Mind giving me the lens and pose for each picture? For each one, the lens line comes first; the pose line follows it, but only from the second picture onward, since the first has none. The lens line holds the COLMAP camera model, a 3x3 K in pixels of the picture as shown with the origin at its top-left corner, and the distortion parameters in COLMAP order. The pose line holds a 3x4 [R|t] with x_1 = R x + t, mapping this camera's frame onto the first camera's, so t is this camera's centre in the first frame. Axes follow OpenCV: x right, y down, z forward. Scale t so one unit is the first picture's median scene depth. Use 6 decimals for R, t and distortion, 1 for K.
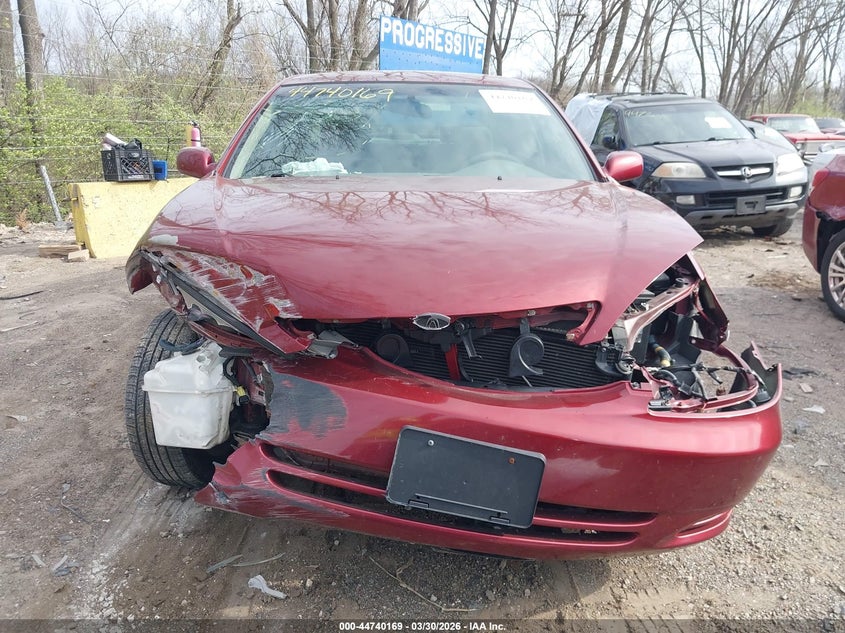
lens RADIAL K [[674.1, 0, 422.5], [0, 674.1, 316.5], [0, 0, 1]] dist [-0.027100, 0.041328]
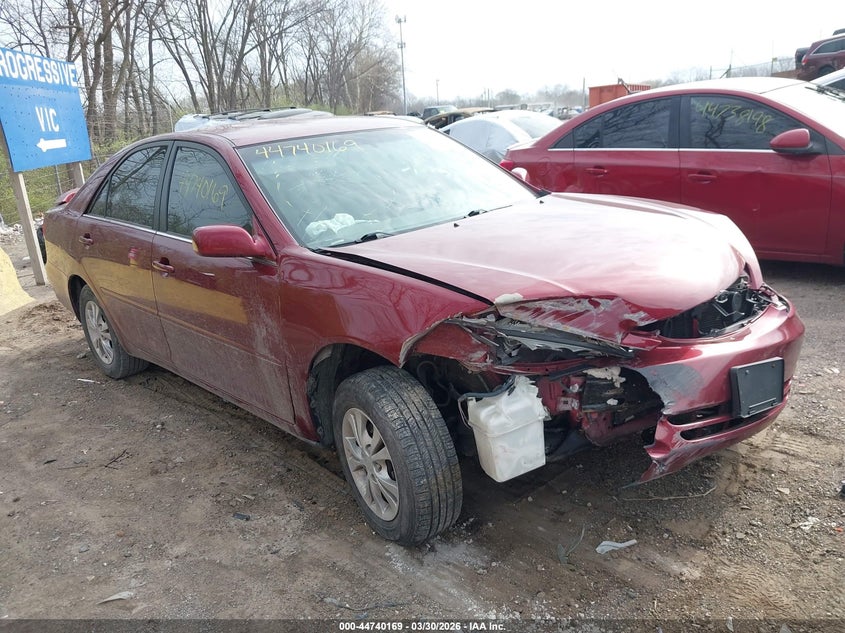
lens RADIAL K [[674.1, 0, 422.5], [0, 674.1, 316.5], [0, 0, 1]] dist [-0.027100, 0.041328]
pose [[0.742555, -0.268243, 0.613725, -1.204337], [0.272855, 0.957969, 0.088571, -0.226100], [-0.611688, 0.101689, 0.784536, 0.195831]]
